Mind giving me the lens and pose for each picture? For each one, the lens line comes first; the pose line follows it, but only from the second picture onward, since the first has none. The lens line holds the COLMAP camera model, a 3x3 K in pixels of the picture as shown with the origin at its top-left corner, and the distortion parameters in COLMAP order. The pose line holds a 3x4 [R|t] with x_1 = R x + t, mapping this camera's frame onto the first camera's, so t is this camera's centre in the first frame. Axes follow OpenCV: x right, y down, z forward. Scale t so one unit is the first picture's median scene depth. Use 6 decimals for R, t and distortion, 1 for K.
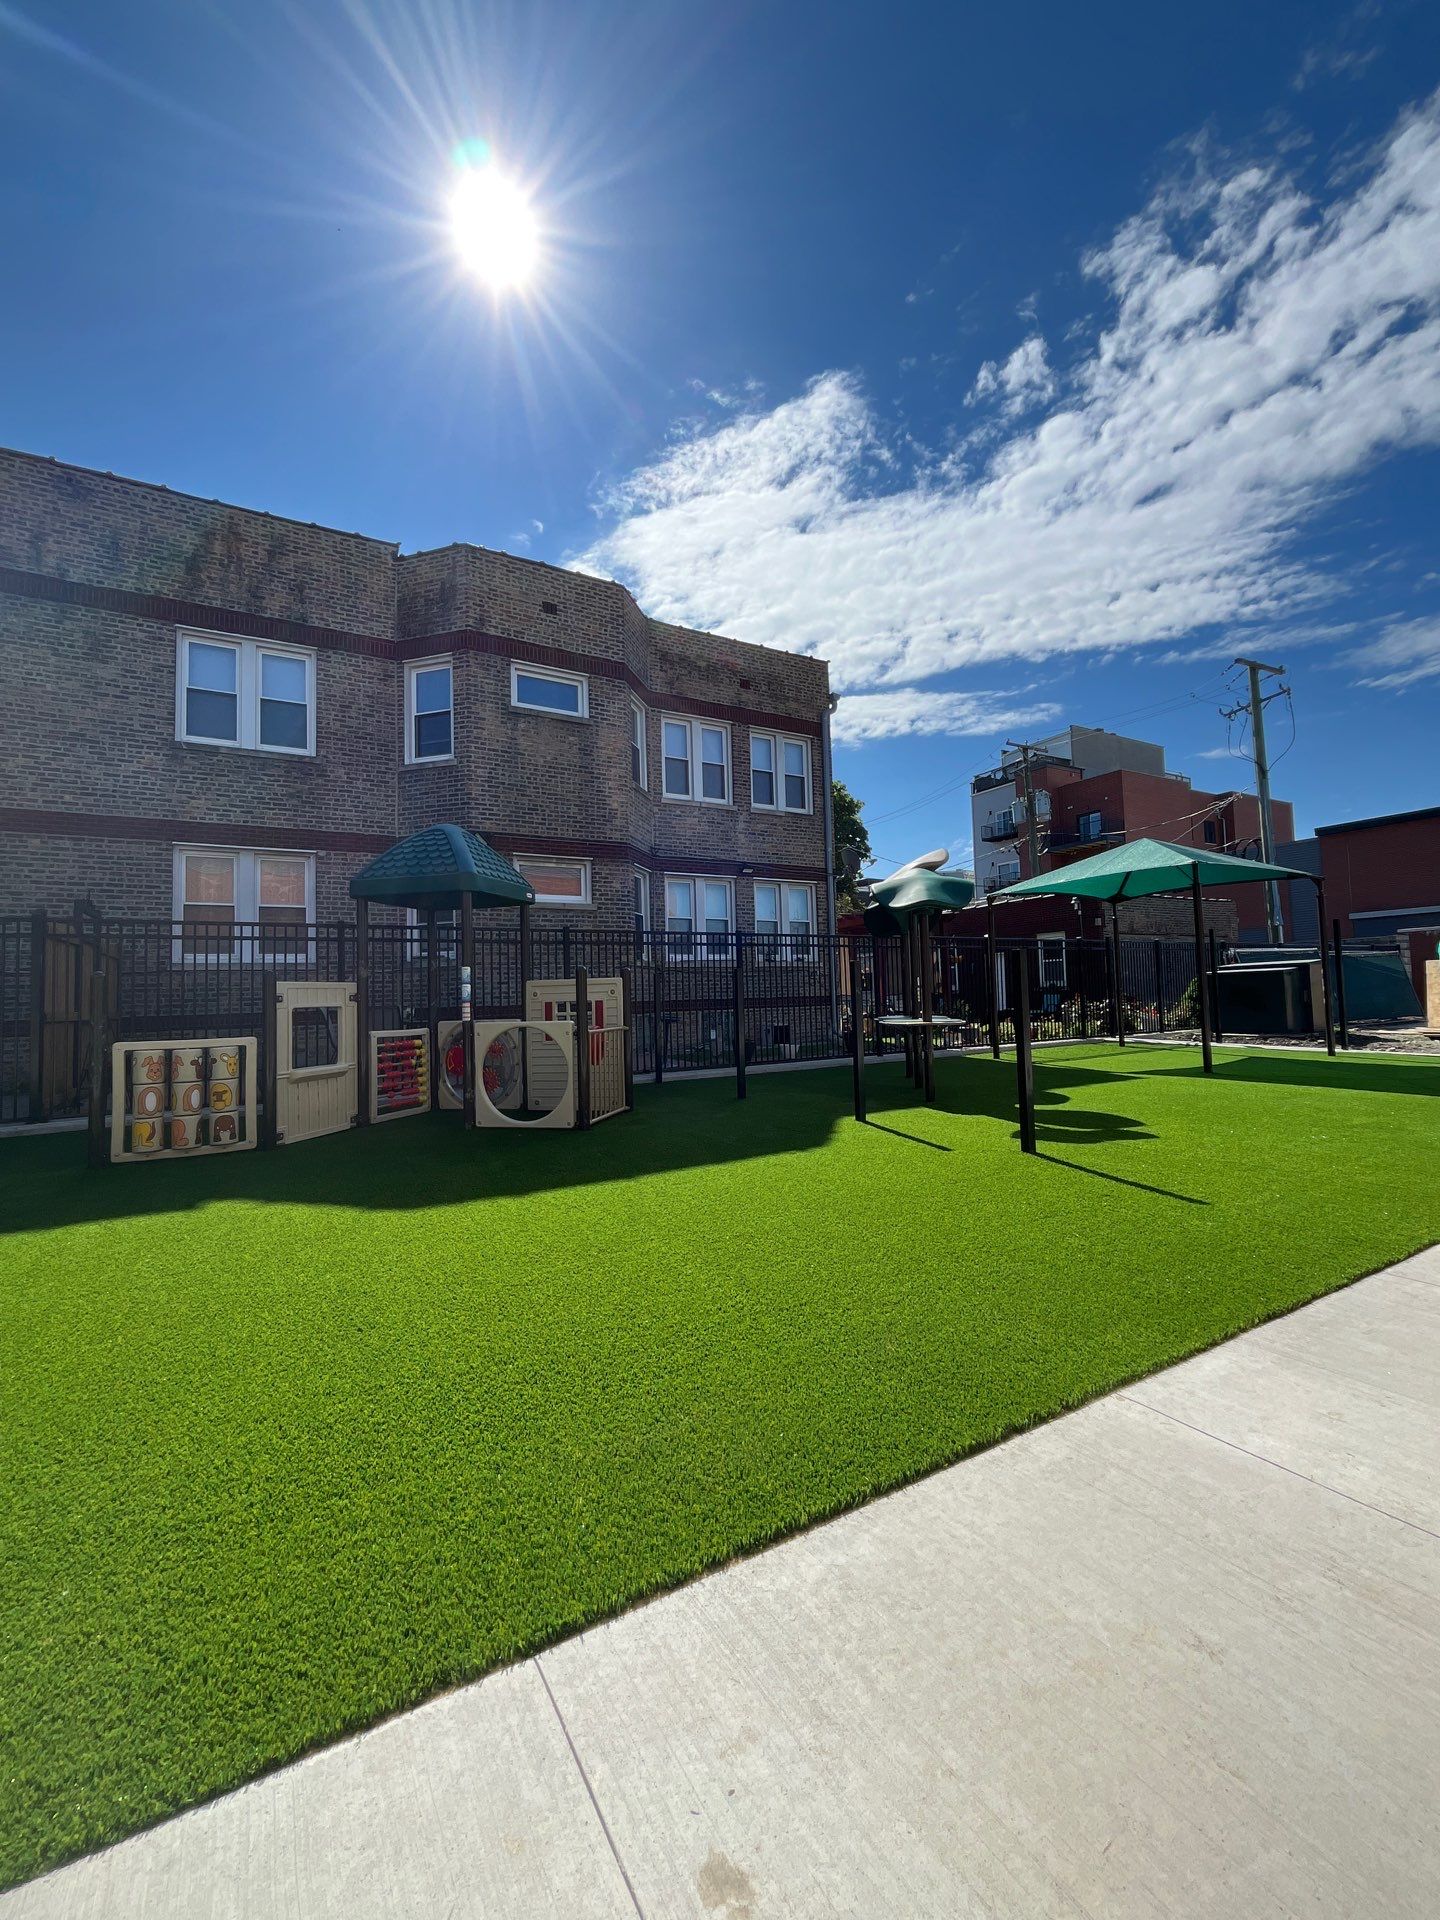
lens RADIAL K [[779.5, 0, 722.9], [0, 779.5, 959.4], [0, 0, 1]] dist [-0.003850, -0.000094]
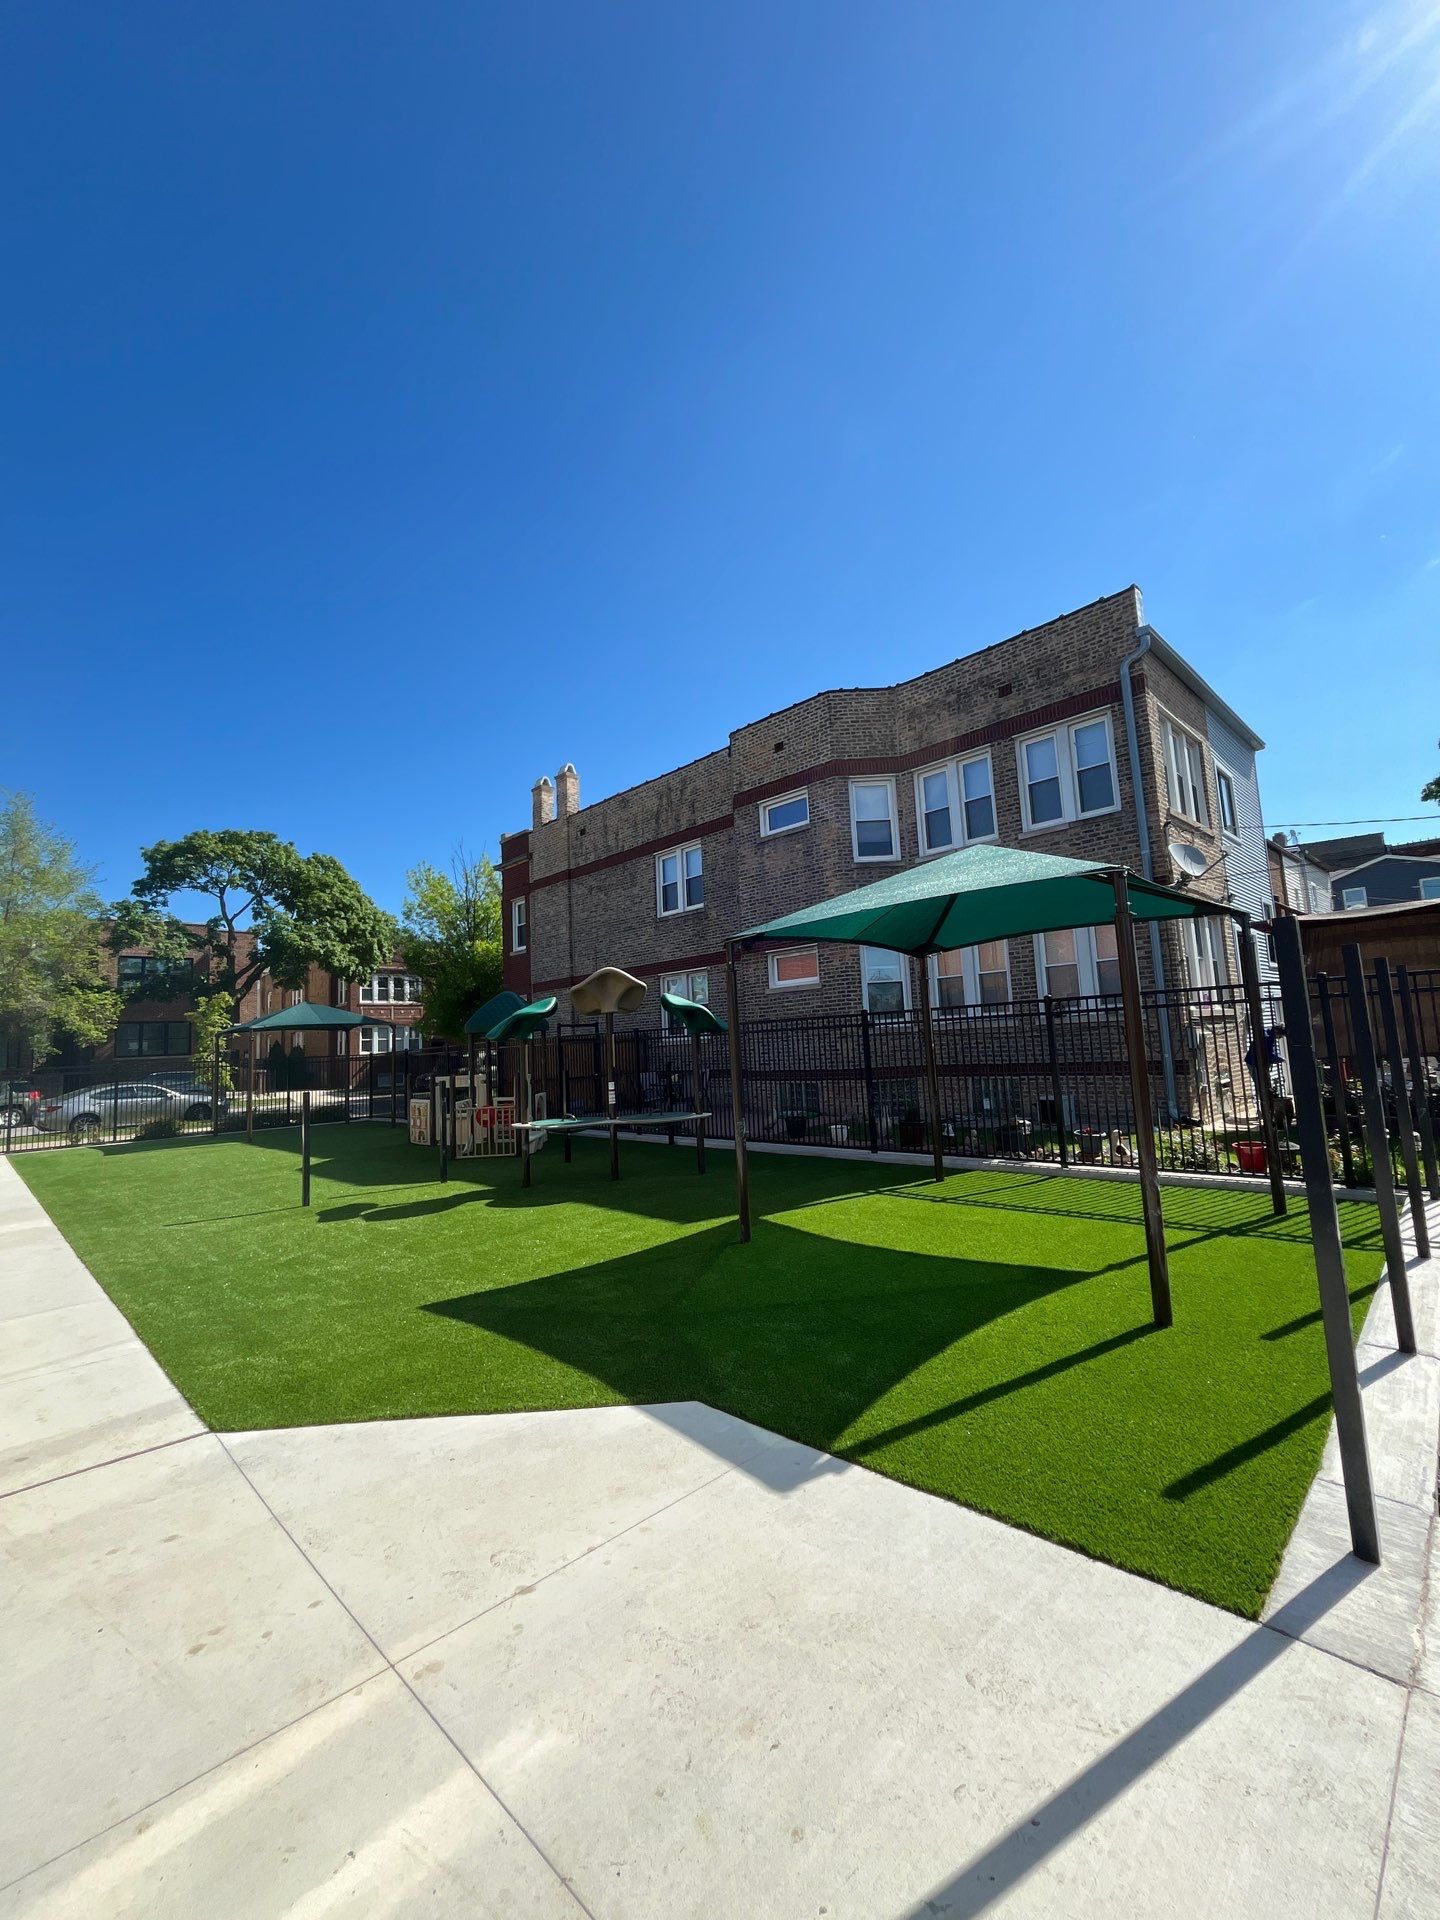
lens RADIAL K [[779.5, 0, 721.5], [0, 779.5, 956.9], [0, 0, 1]] dist [-0.003850, -0.000094]
pose [[0.252746, -0.094818, -0.962875, 0.953001], [0.089146, 0.993235, -0.074408, -0.039037], [0.963417, -0.067030, 0.259489, 0.597712]]
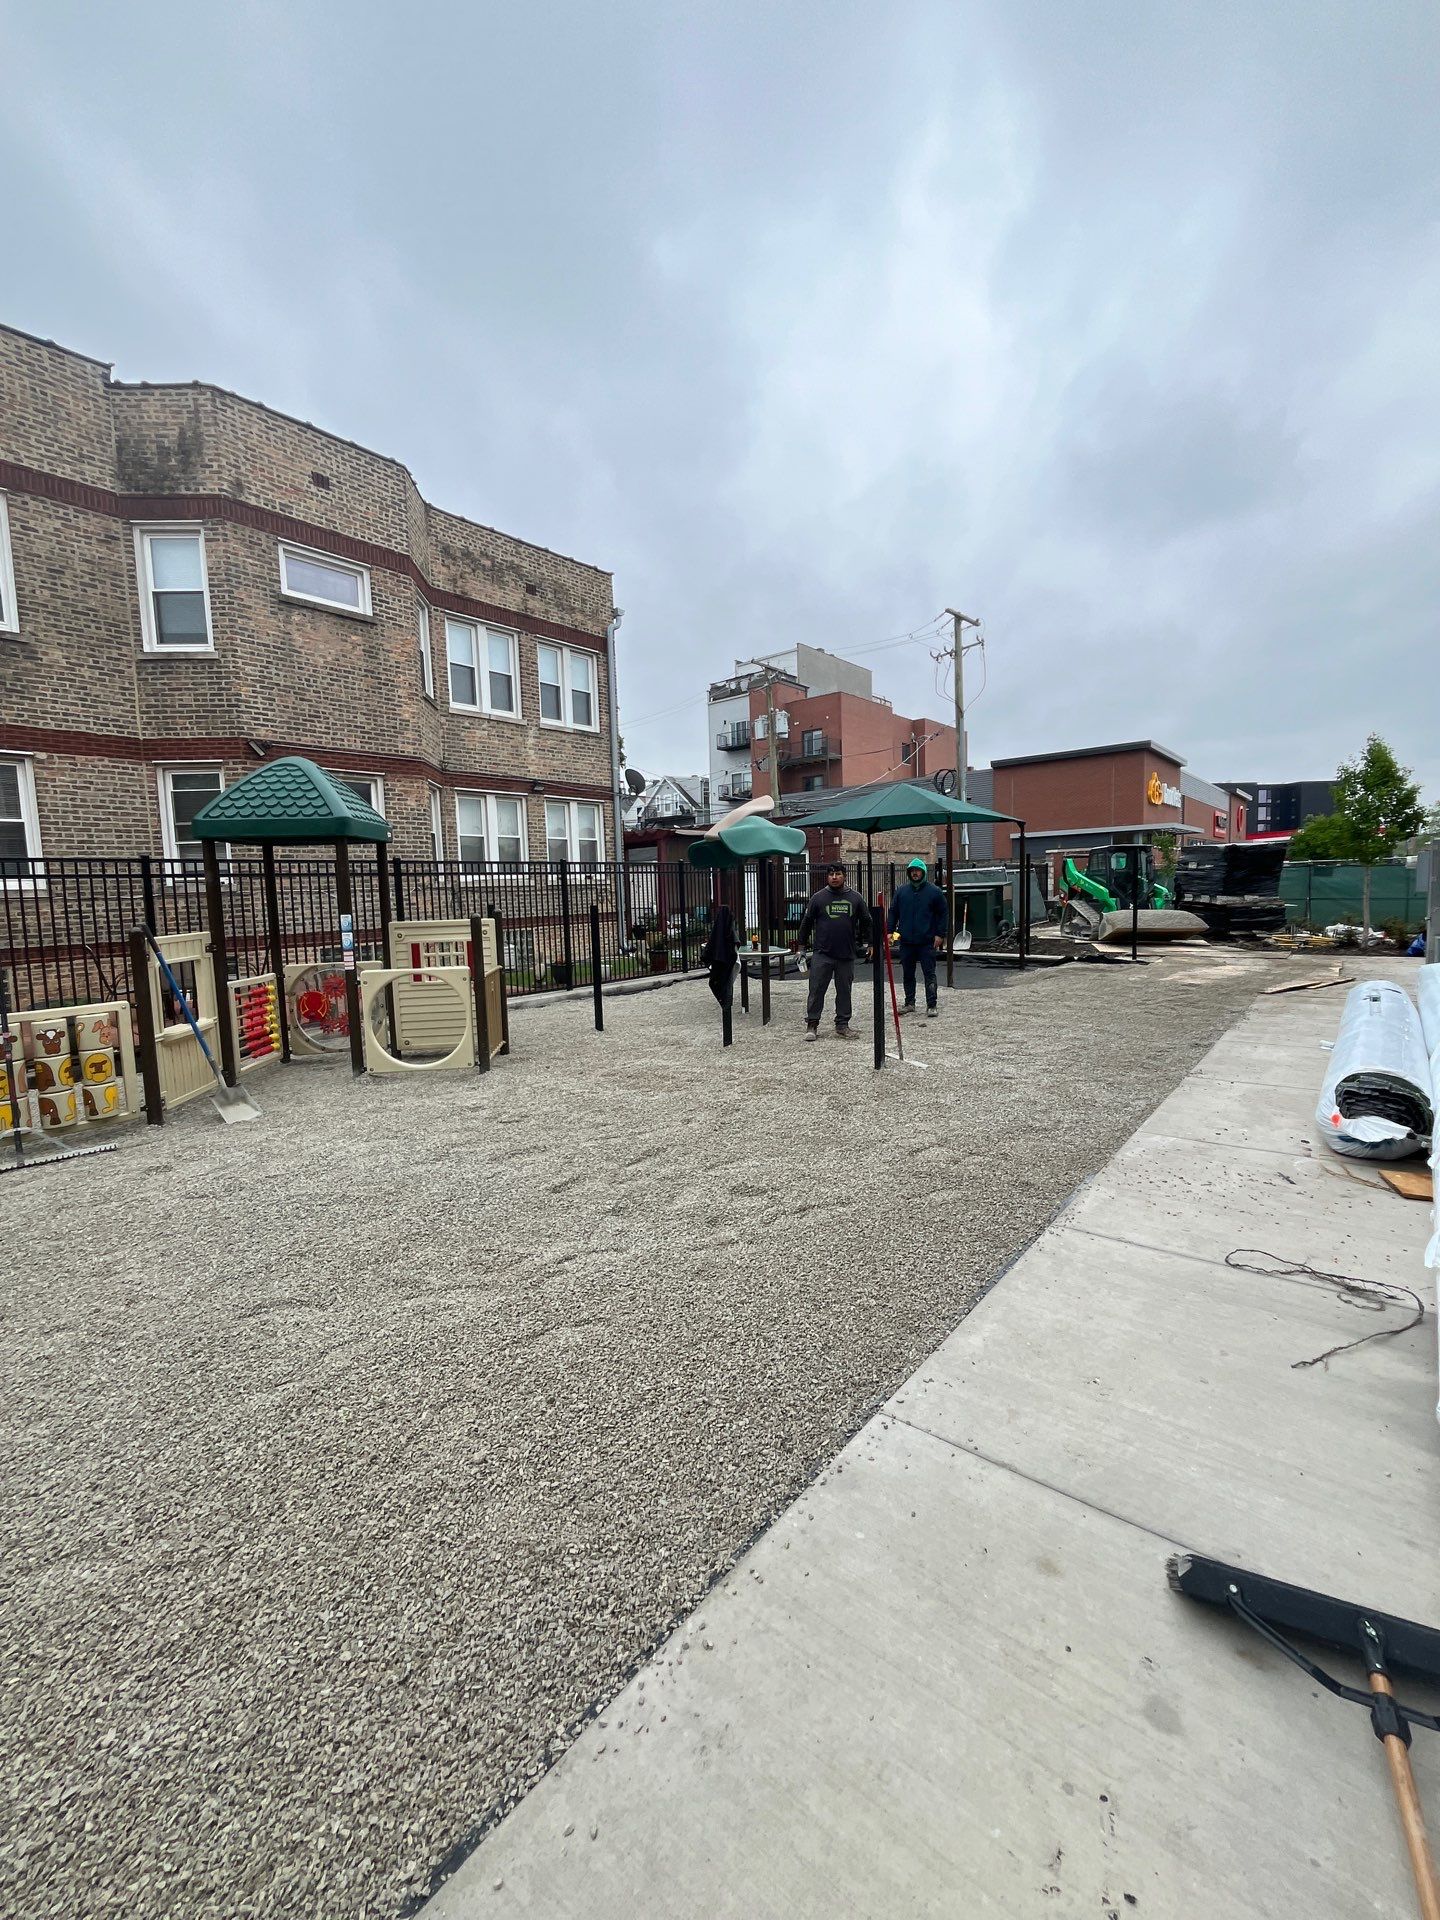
lens RADIAL K [[779.5, 0, 721.7], [0, 779.5, 957.0], [0, 0, 1]] dist [-0.003850, -0.000094]
pose [[0.940189, -0.031588, 0.339185, -0.116892], [-0.011957, 0.992018, 0.125530, -0.034829], [-0.340442, -0.122078, 0.932307, -0.040572]]
